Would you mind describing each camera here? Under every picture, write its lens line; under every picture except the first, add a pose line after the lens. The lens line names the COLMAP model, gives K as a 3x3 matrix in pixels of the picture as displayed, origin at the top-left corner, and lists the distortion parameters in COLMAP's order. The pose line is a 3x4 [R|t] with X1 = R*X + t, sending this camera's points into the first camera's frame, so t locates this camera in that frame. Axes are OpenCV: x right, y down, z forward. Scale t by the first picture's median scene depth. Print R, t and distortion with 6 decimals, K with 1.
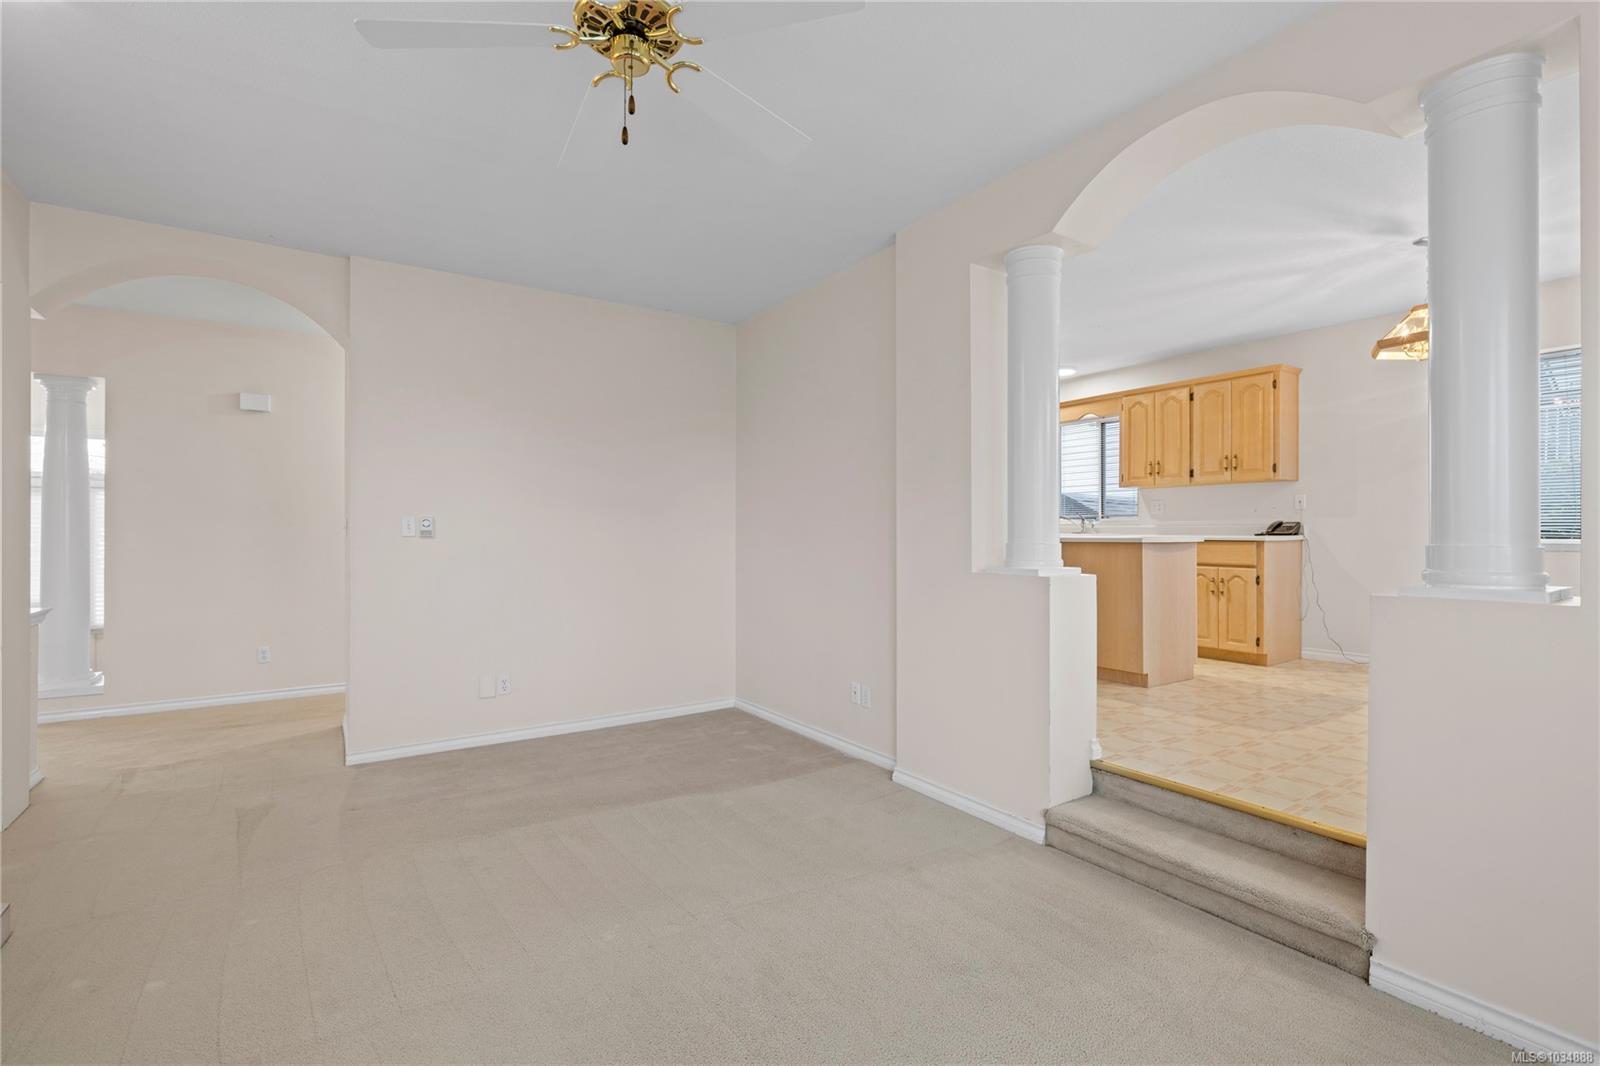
lens RADIAL K [[718.5, 0, 797.7], [0, 718.5, 536.4], [0, 0, 1]] dist [0.000291, 0.000590]
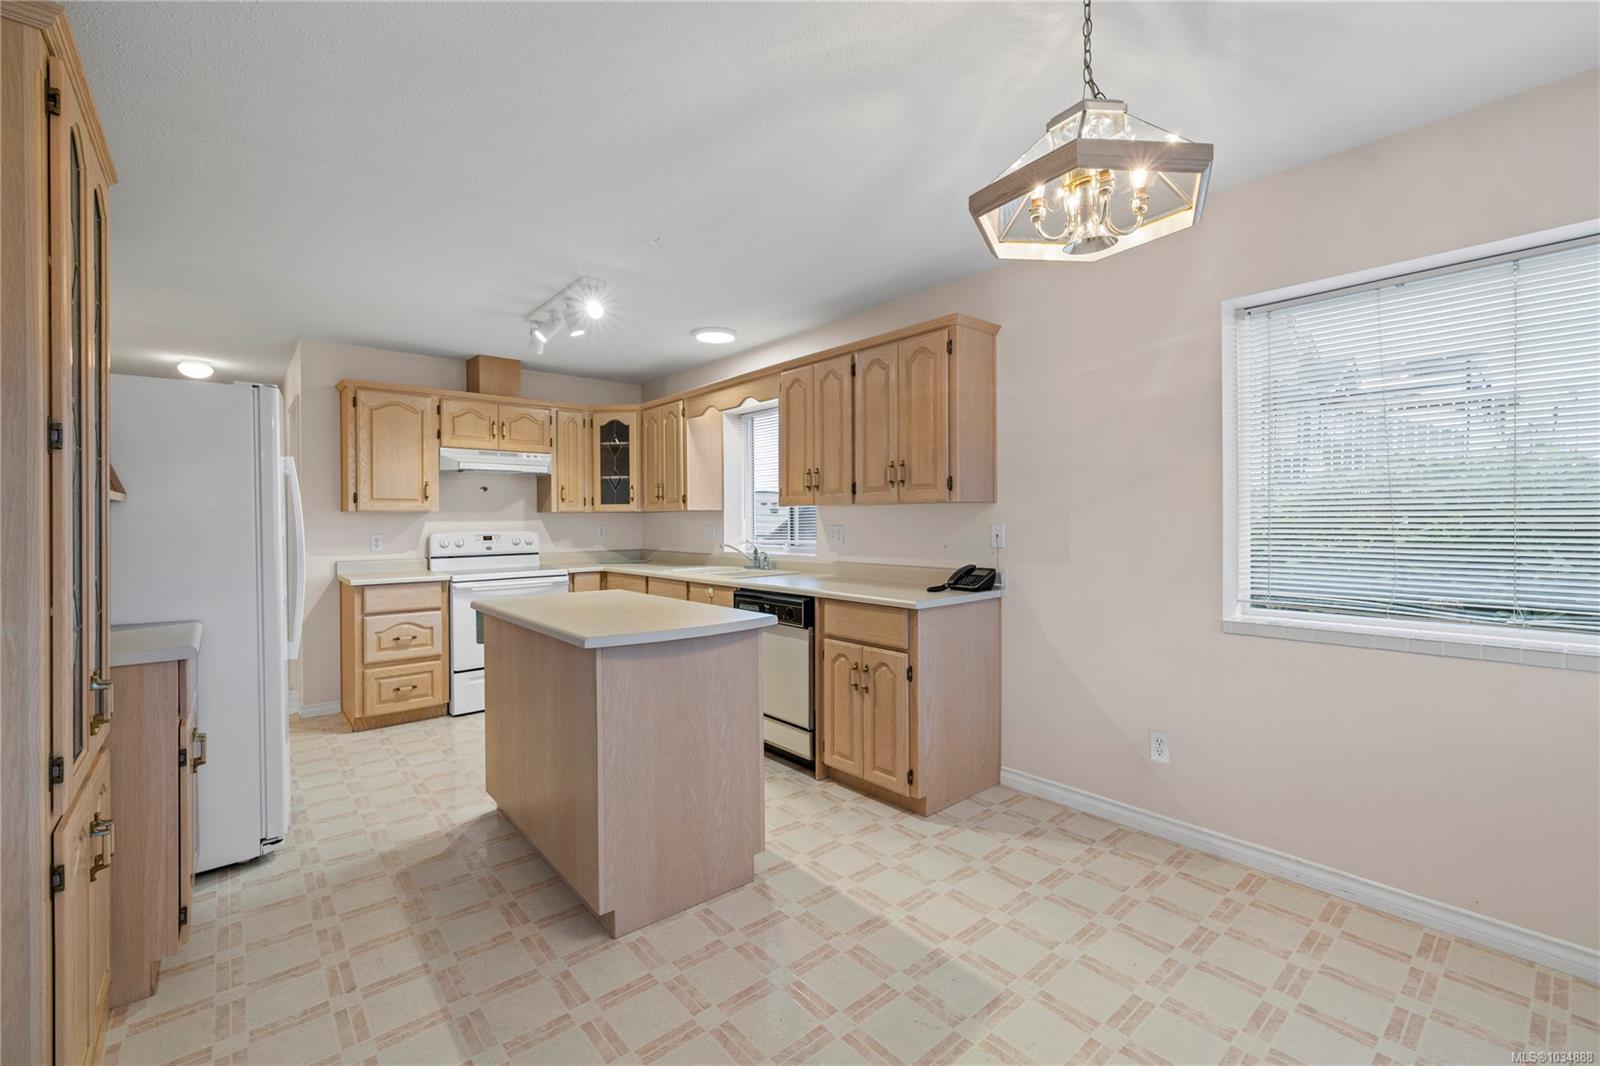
lens RADIAL K [[667.5, 0, 793.9], [0, 667.5, 524.5], [0, 0, 1]] dist [0.000340, 0.000378]
pose [[0.995113, -0.003468, 0.098683, 0.461210], [0.003323, 0.999993, 0.001625, -0.059818], [-0.098688, -0.001289, 0.995118, 0.432548]]
